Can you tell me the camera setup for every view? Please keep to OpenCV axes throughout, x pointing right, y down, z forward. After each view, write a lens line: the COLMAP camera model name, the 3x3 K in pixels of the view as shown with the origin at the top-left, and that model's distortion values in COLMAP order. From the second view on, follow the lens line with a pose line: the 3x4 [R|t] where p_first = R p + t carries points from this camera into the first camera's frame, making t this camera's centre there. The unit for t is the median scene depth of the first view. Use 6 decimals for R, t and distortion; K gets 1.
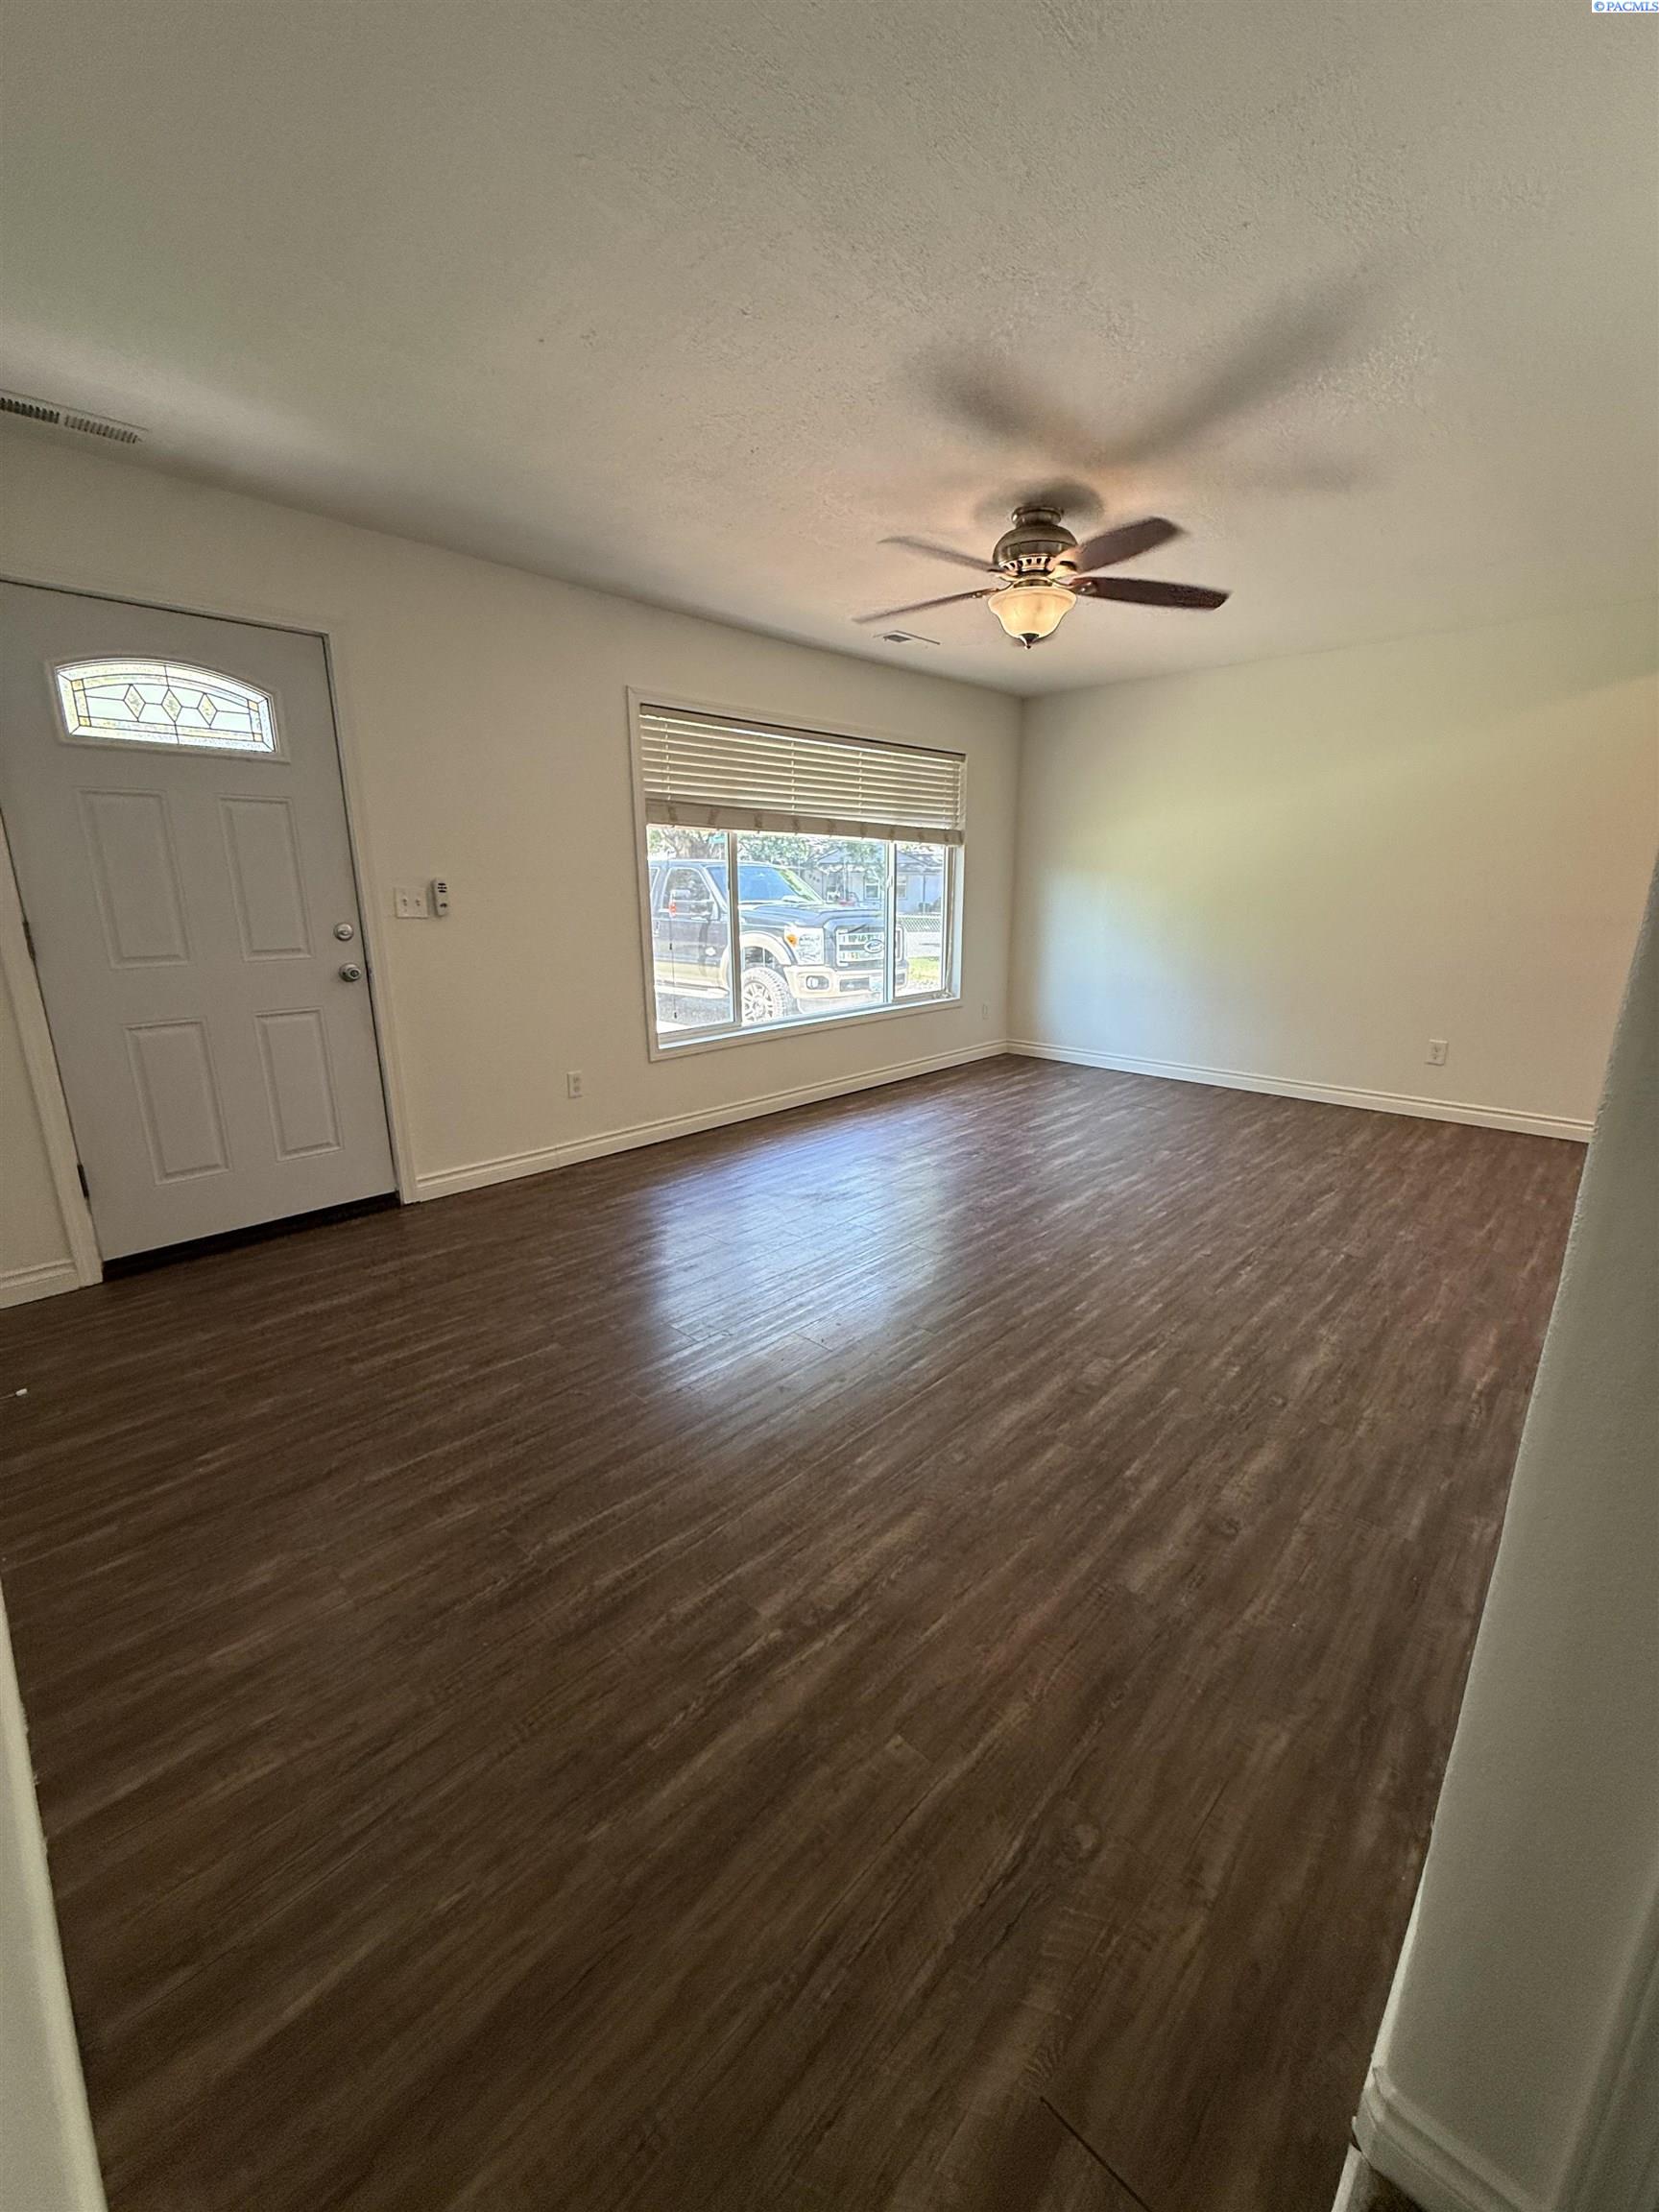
lens RADIAL K [[879.7, 0, 835.1], [0, 879.7, 1107.6], [0, 0, 1]] dist [0.002914, 0.000075]
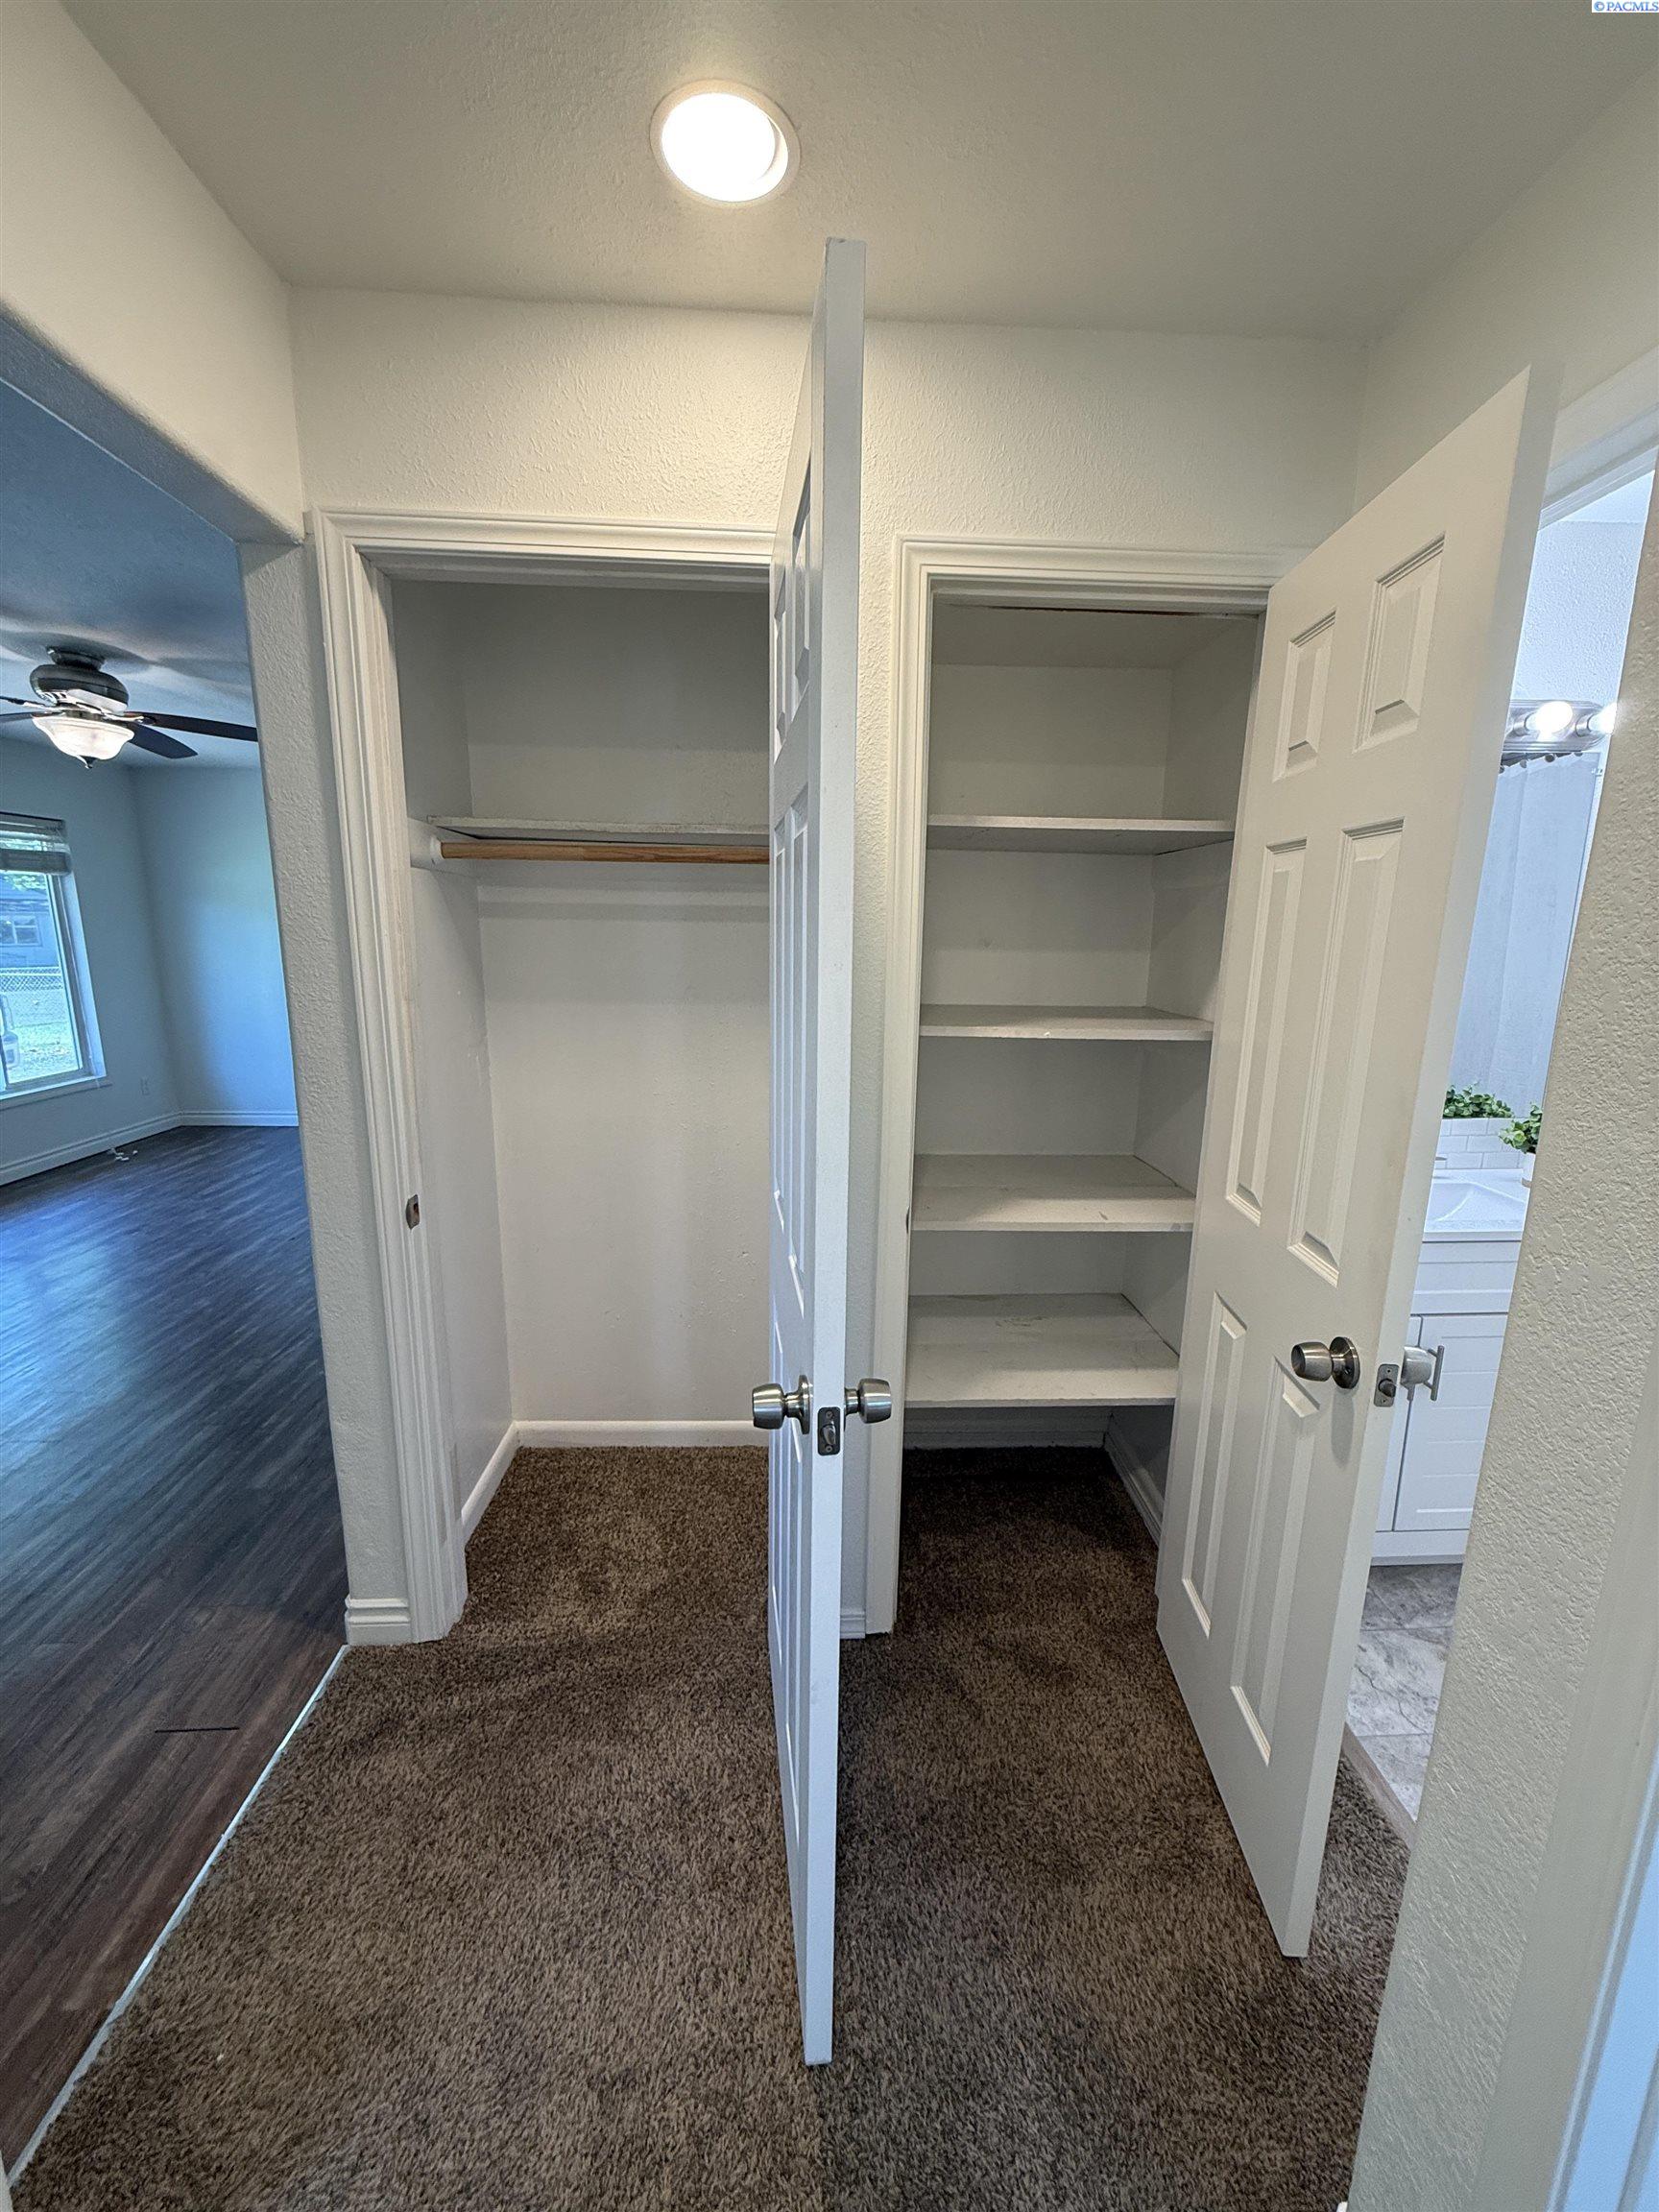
lens RADIAL K [[879.7, 0, 842.7], [0, 879.7, 1106.5], [0, 0, 1]] dist [0.002914, 0.000075]
pose [[0.694191, -0.138152, 0.706408, 0.031454], [0.168611, 0.985313, 0.027002, 0.024170], [-0.699764, 0.100364, 0.707289, -0.351853]]
